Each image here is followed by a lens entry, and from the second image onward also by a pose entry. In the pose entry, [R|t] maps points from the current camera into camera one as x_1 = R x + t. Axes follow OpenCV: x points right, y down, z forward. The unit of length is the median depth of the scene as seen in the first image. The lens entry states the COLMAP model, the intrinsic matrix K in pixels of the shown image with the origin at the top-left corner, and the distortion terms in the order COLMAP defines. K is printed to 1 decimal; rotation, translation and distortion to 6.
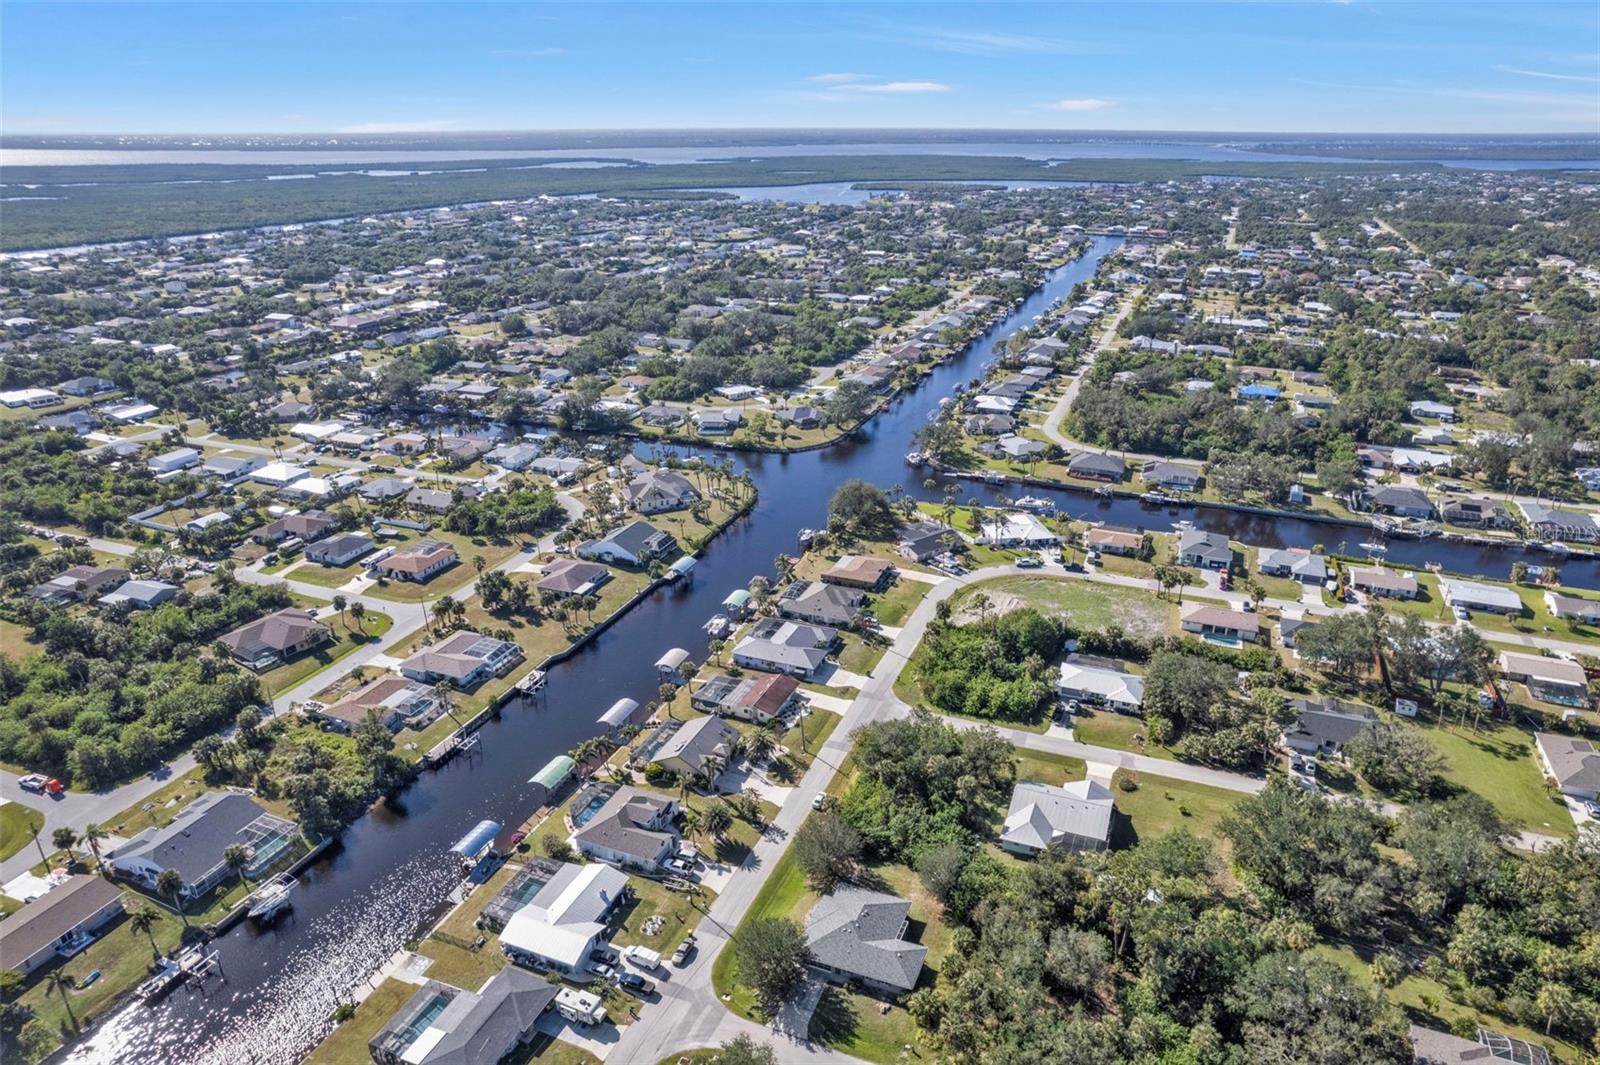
lens RADIAL K [[1025.0, 0, 810.6], [0, 1025.0, 542.7], [0, 0, 1]] dist [-0.073023, 0.060399]
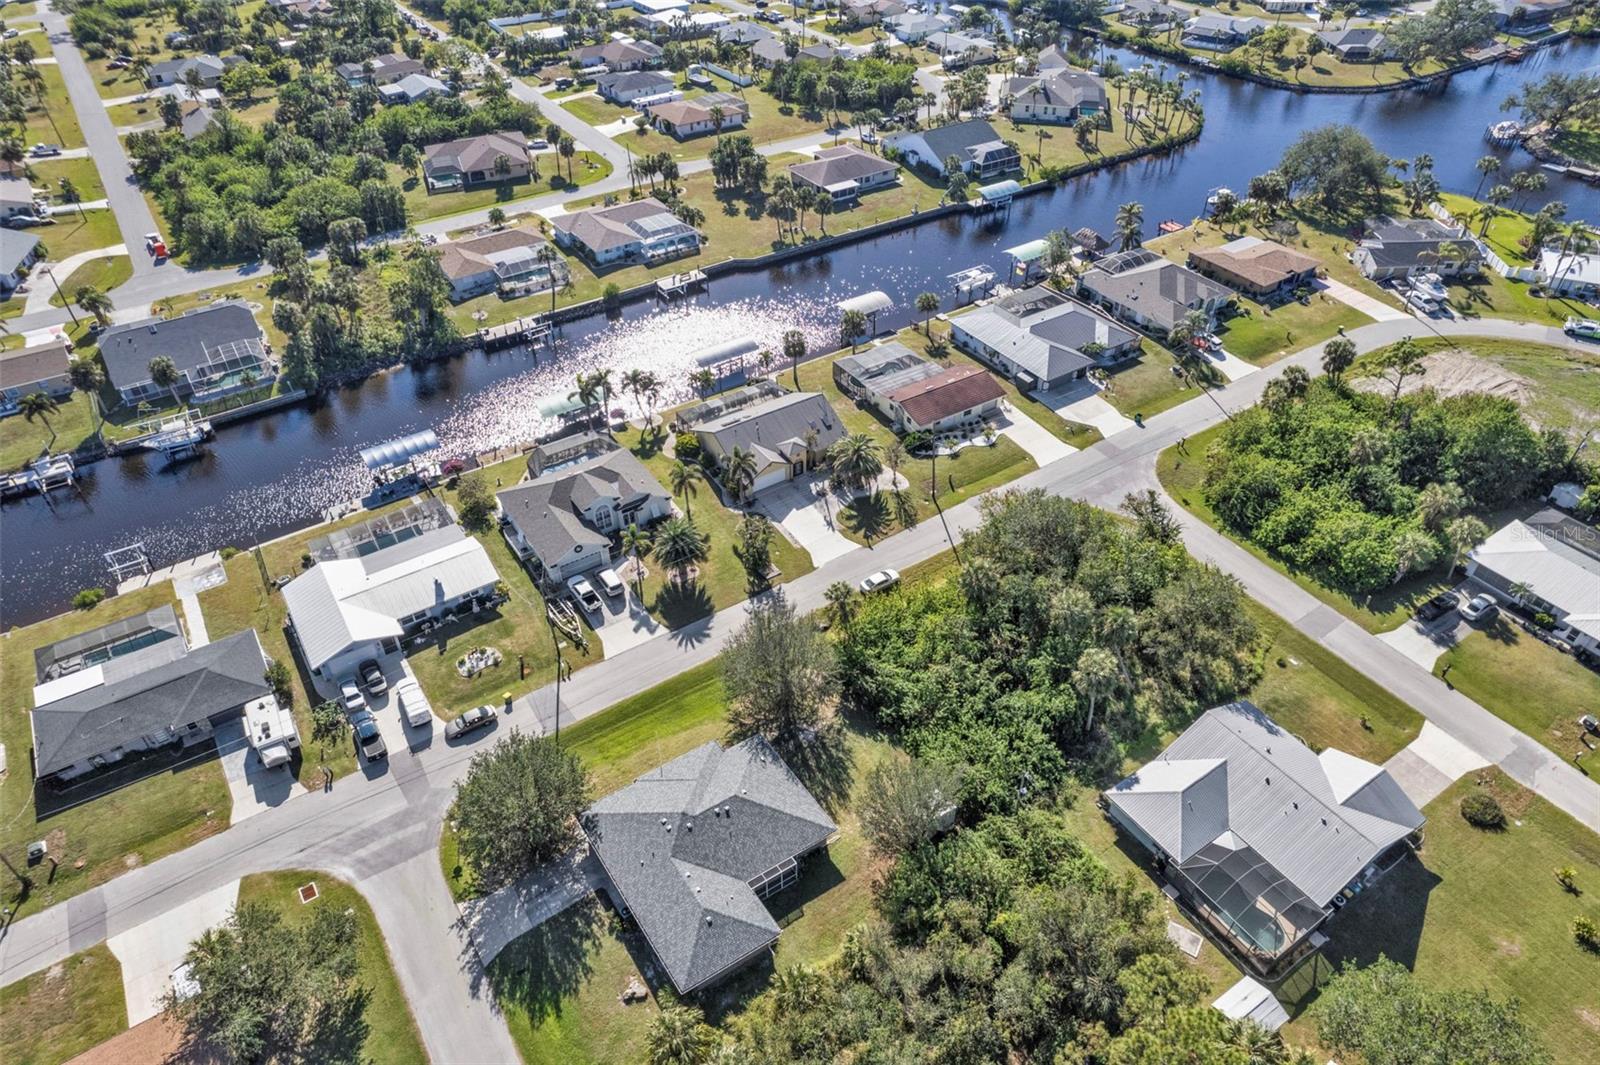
lens RADIAL K [[1037.9, 0, 816.4], [0, 1037.9, 534.9], [0, 0, 1]] dist [-0.084500, 0.079859]
pose [[0.826830, 0.359358, -0.432683, 0.146157], [-0.218743, 0.914168, 0.341244, 0.024473], [0.518174, -0.187504, 0.834469, 0.330167]]
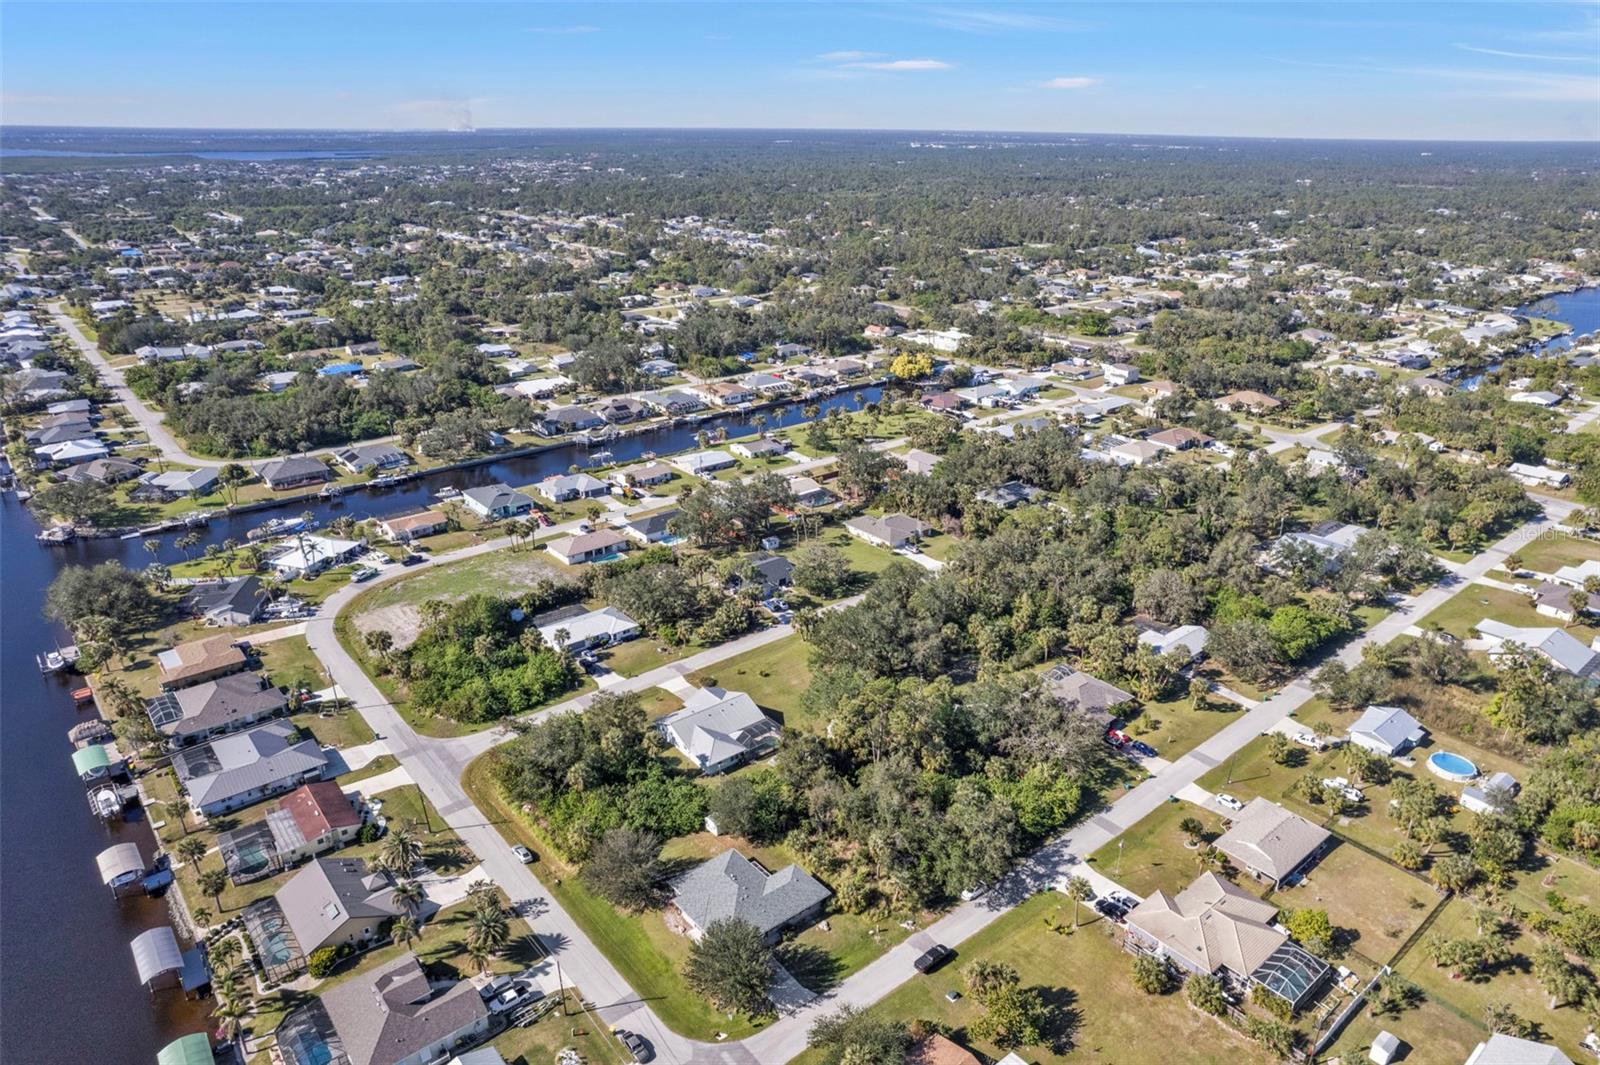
lens RADIAL K [[1037.9, 0, 816.4], [0, 1037.9, 534.9], [0, 0, 1]] dist [-0.084500, 0.079859]
pose [[0.469923, -0.324896, 0.820741, -0.320781], [0.330255, 0.926983, 0.177862, -0.041012], [-0.818599, 0.187472, 0.542909, 0.192396]]
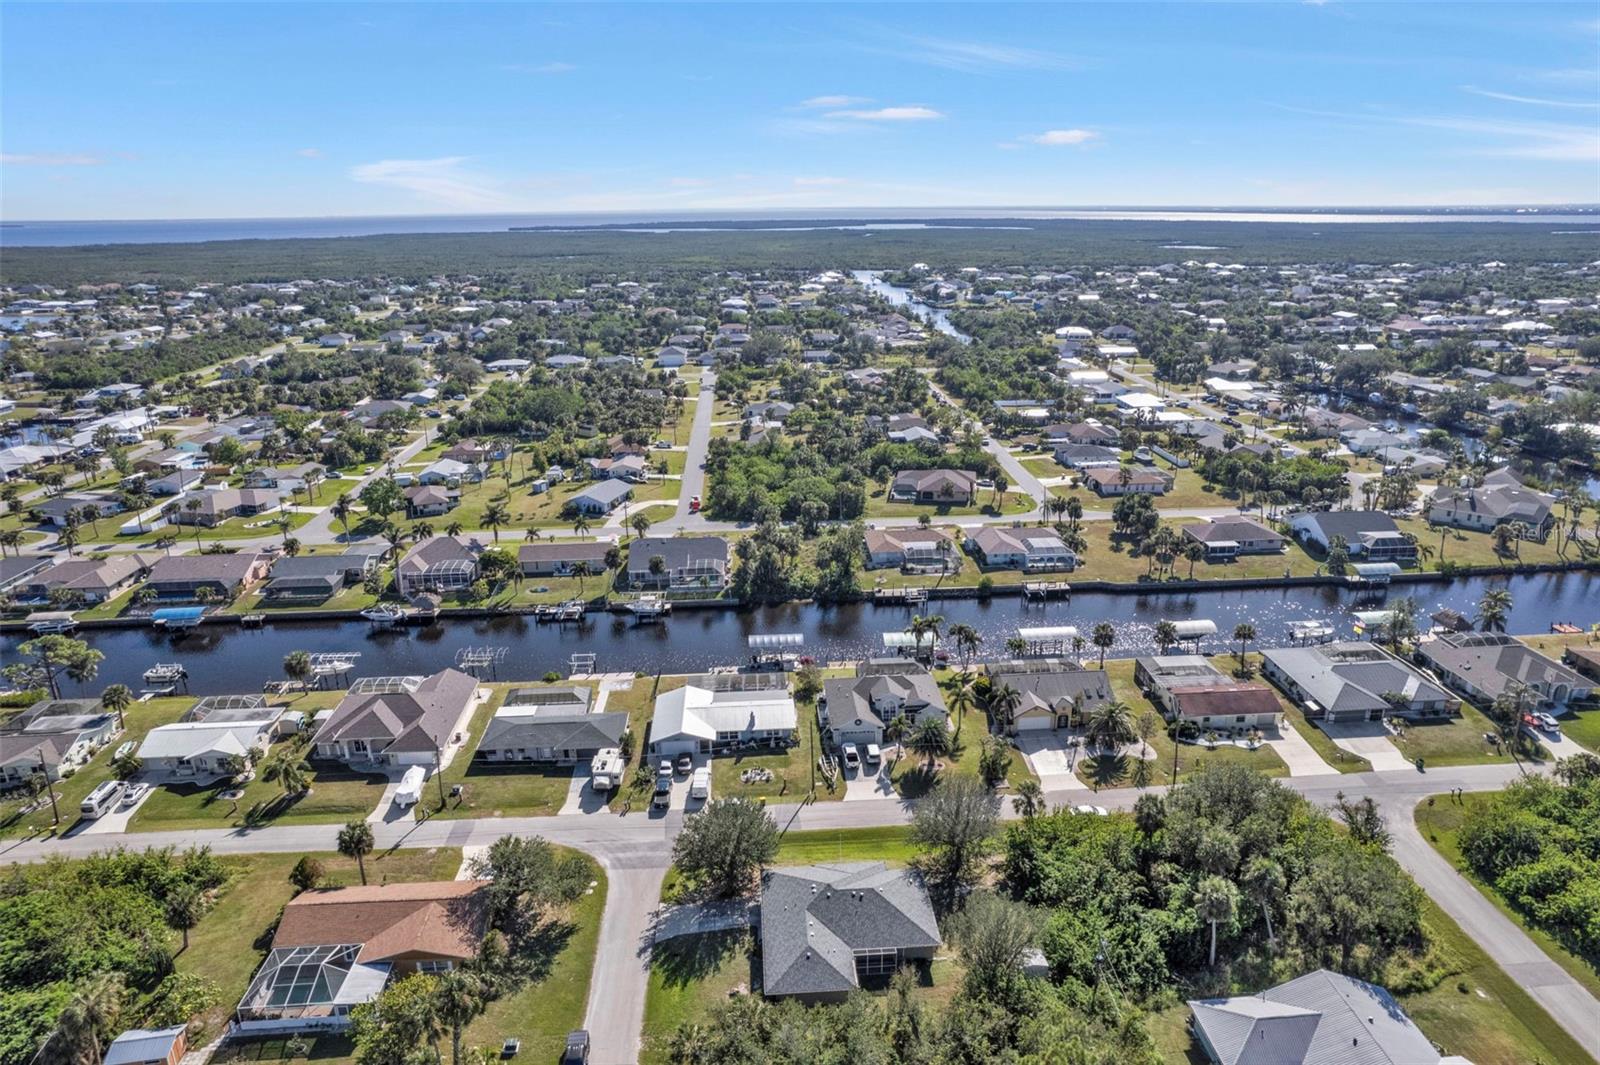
lens RADIAL K [[1028.0, 0, 812.0], [0, 1028.0, 540.2], [0, 0, 1]] dist [-0.075349, 0.061085]
pose [[0.433490, 0.278637, -0.856999, 0.290278], [-0.336714, 0.932199, 0.132769, 0.041239], [0.835889, 0.231010, 0.497921, 0.322789]]
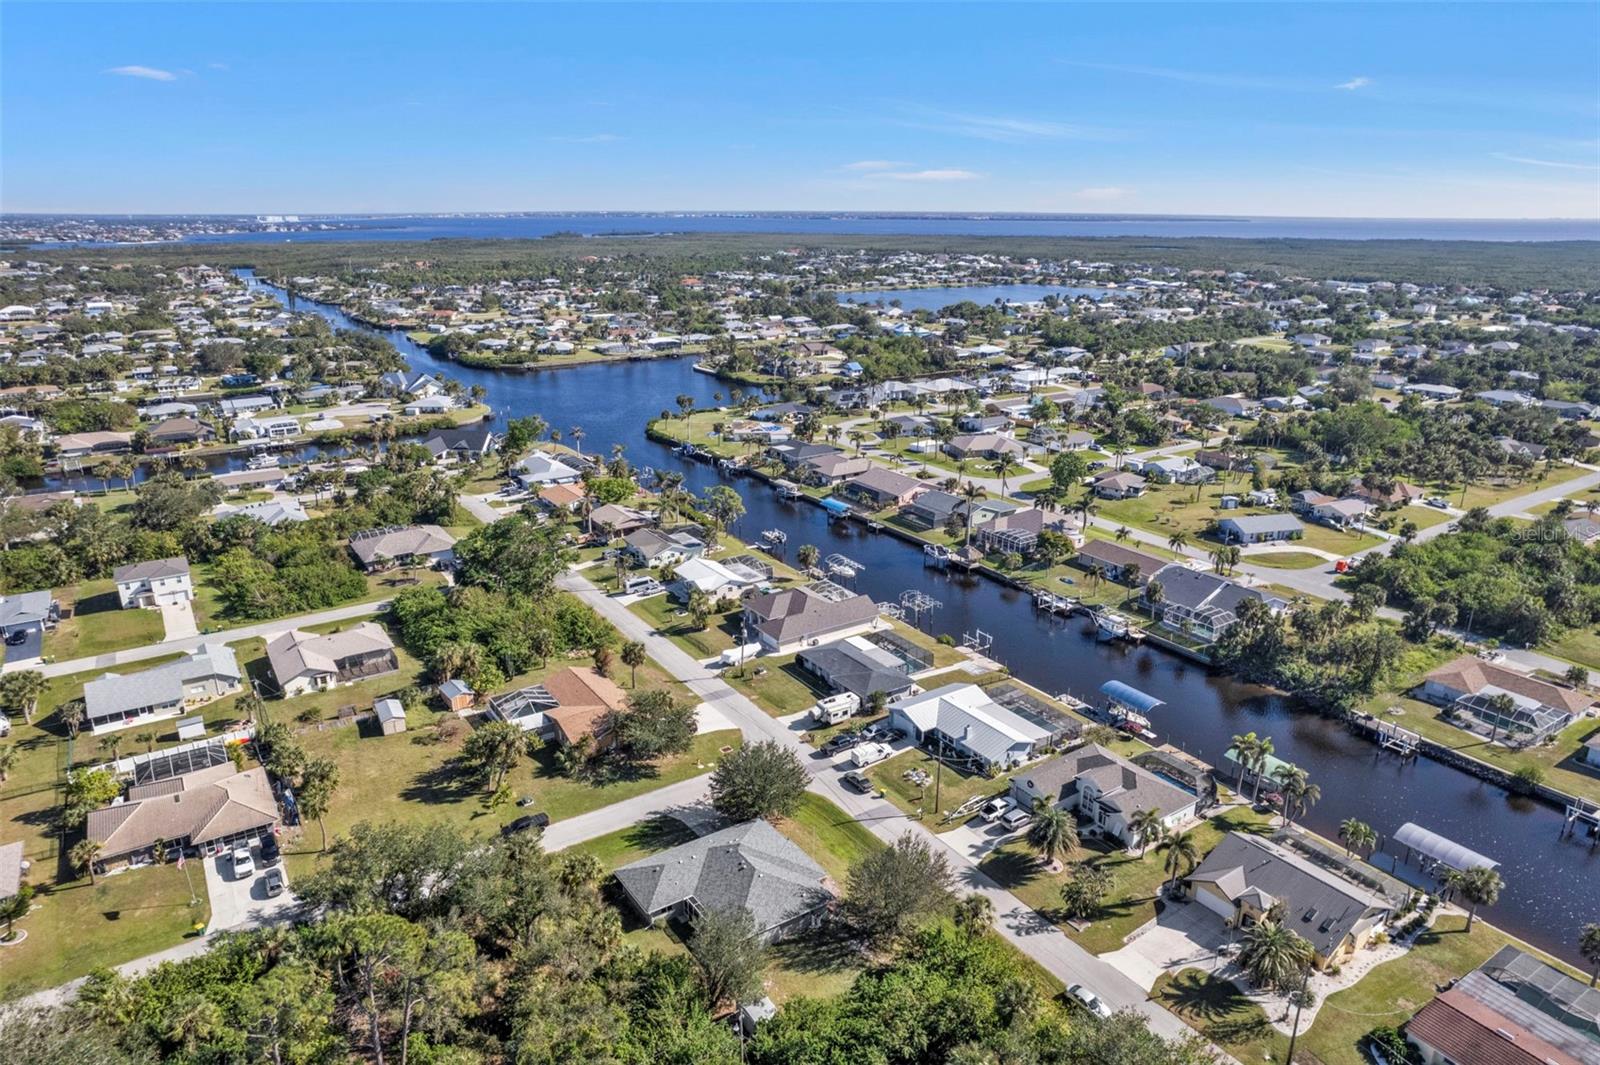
lens RADIAL K [[1025.0, 0, 810.6], [0, 1025.0, 542.7], [0, 0, 1]] dist [-0.073023, 0.060399]
pose [[-0.561347, 0.257627, -0.786459, 0.273506], [-0.320838, 0.808244, 0.493766, -0.085626], [0.762858, 0.529500, -0.371049, 0.633741]]
